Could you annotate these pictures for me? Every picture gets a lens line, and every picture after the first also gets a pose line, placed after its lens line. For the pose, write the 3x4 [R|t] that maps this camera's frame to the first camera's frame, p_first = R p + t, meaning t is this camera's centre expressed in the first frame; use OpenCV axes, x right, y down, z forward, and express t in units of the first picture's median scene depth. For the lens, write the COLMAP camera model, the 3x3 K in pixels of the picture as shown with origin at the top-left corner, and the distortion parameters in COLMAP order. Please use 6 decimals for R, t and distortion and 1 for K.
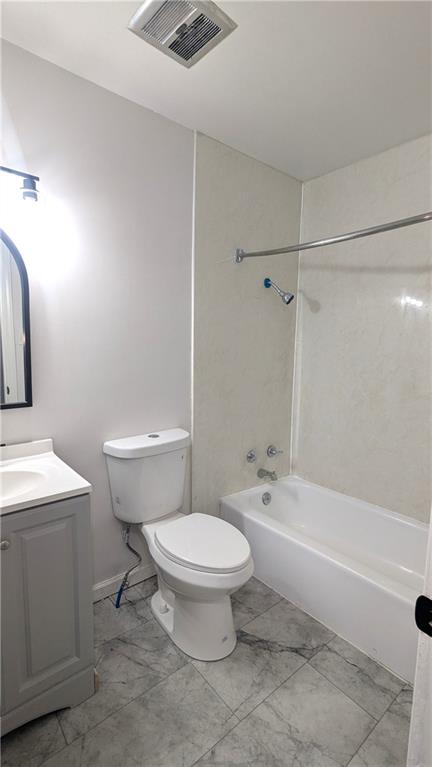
lens RADIAL K [[363.2, 0, 215.6], [0, 363.2, 383.8], [0, 0, 1]] dist [0.000729, -0.000067]
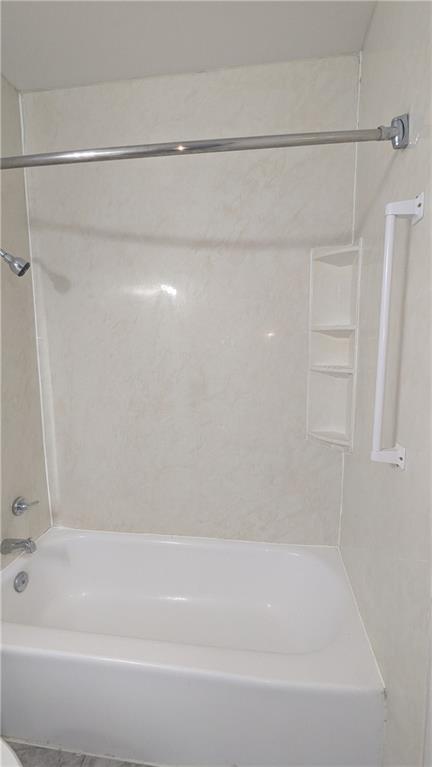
lens RADIAL K [[363.2, 0, 216.7], [0, 363.2, 387.0], [0, 0, 1]] dist [0.000729, -0.000067]
pose [[0.747106, -0.111642, 0.655262, 0.016566], [0.098243, 0.993514, 0.057260, -0.027631], [-0.657405, 0.021596, 0.753228, 0.282570]]
